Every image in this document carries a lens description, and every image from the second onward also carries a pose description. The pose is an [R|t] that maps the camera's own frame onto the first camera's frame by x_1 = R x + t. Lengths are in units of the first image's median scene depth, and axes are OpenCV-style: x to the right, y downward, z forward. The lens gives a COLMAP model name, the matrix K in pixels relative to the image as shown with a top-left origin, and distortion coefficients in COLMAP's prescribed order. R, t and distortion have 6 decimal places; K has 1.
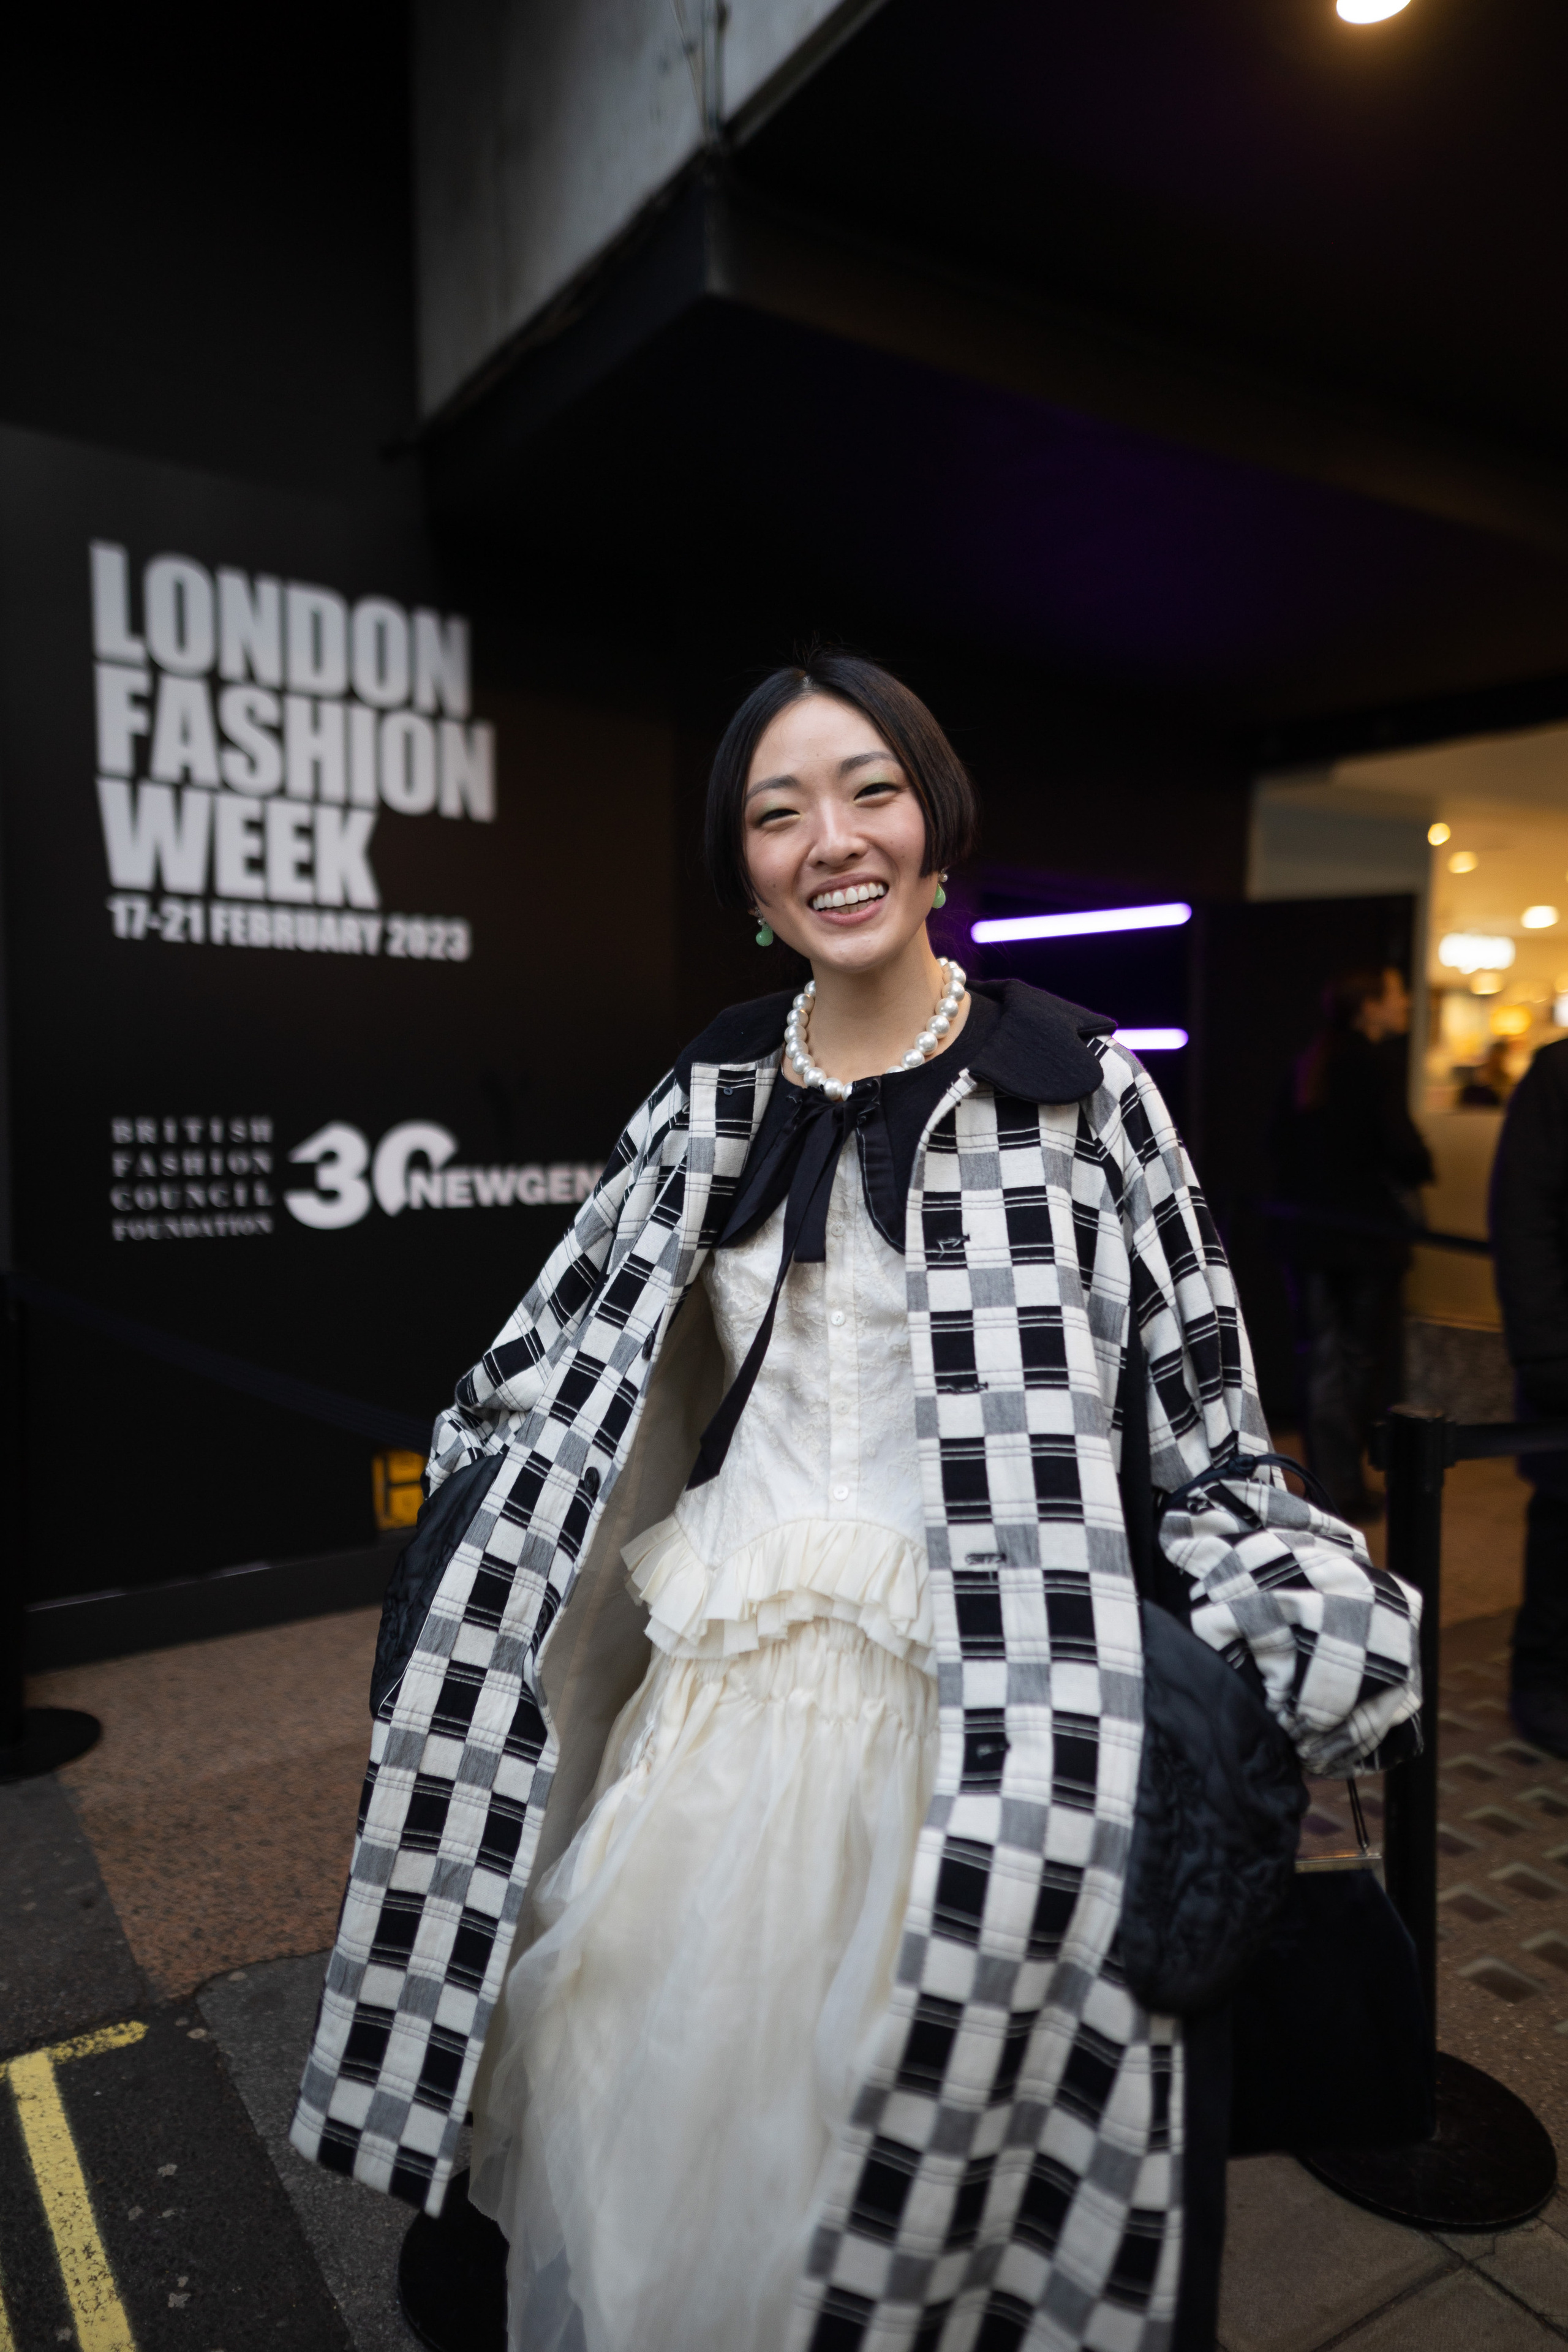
lens RADIAL K [[1587.6, 0, 786.3], [0, 1587.6, 1180.7], [0, 0, 1]] dist [0.114469, -0.024268]
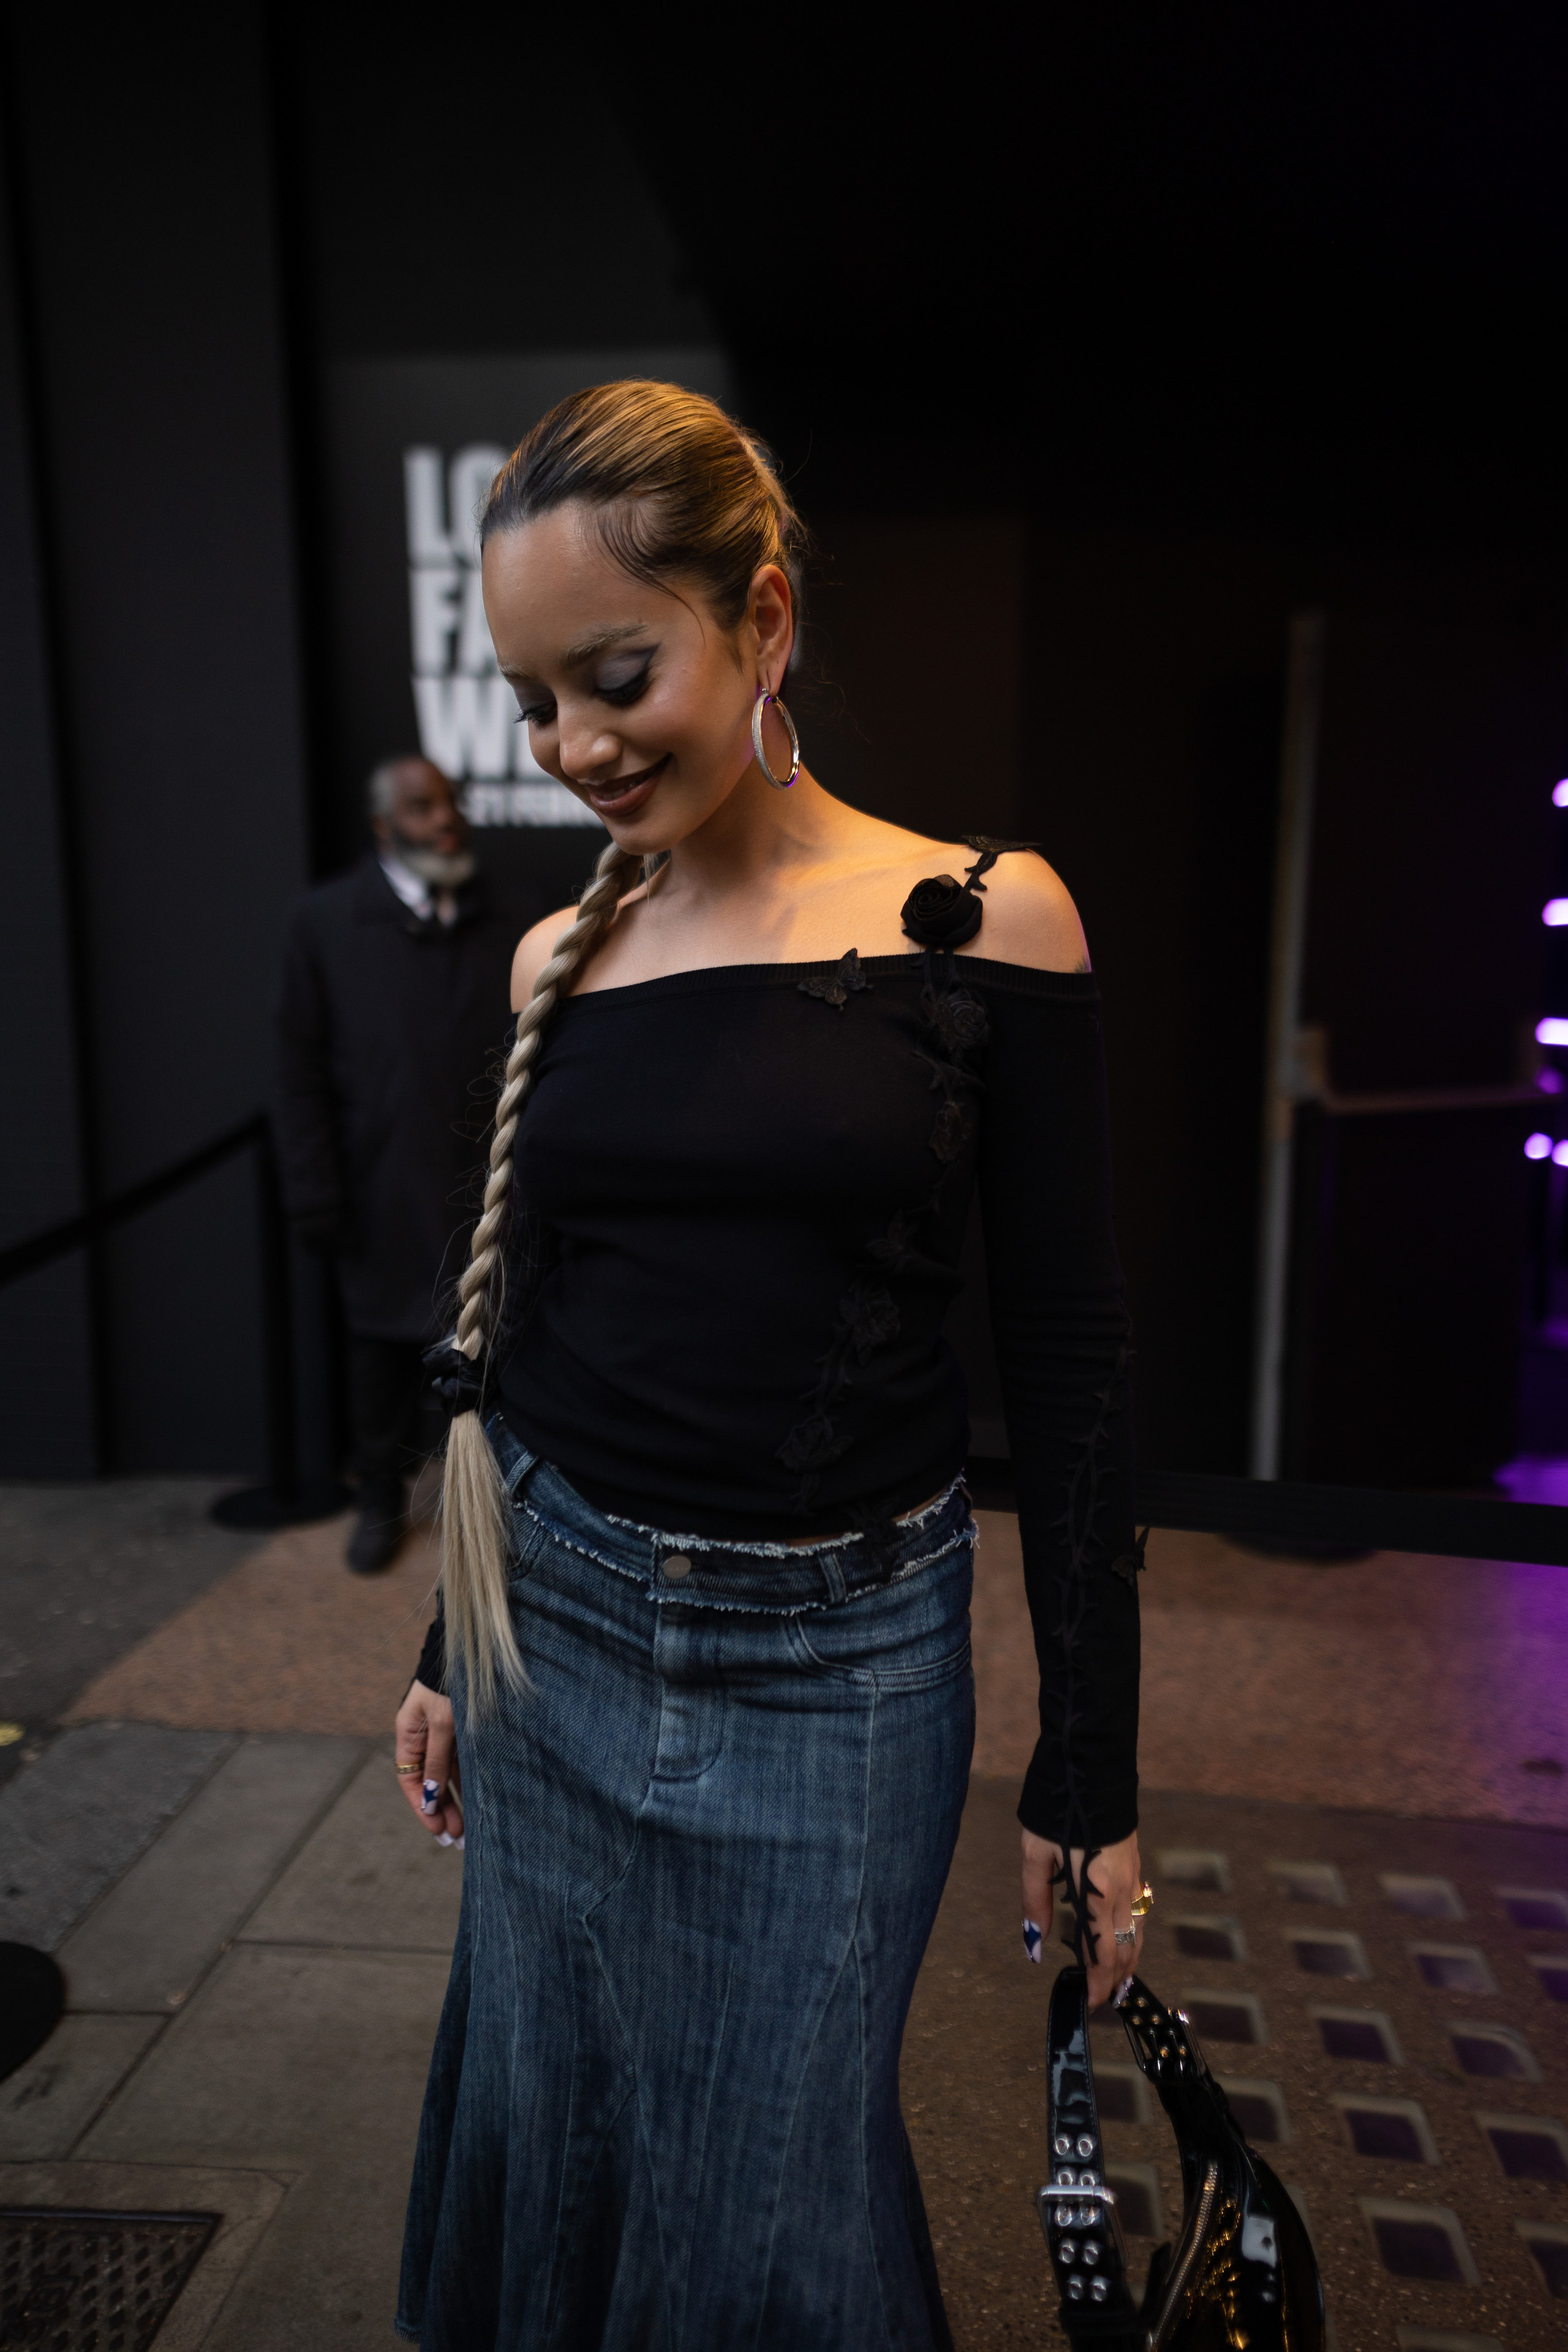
lens RADIAL K [[1587.6, 0, 785.2], [0, 1587.6, 1203.5], [0, 0, 1]] dist [0.114469, -0.024268]
pose [[0.758021, 0.089440, -0.646069, 0.487259], [-0.040982, 0.995127, 0.089679, 0.000152], [0.650941, -0.041502, 0.757993, 0.304946]]
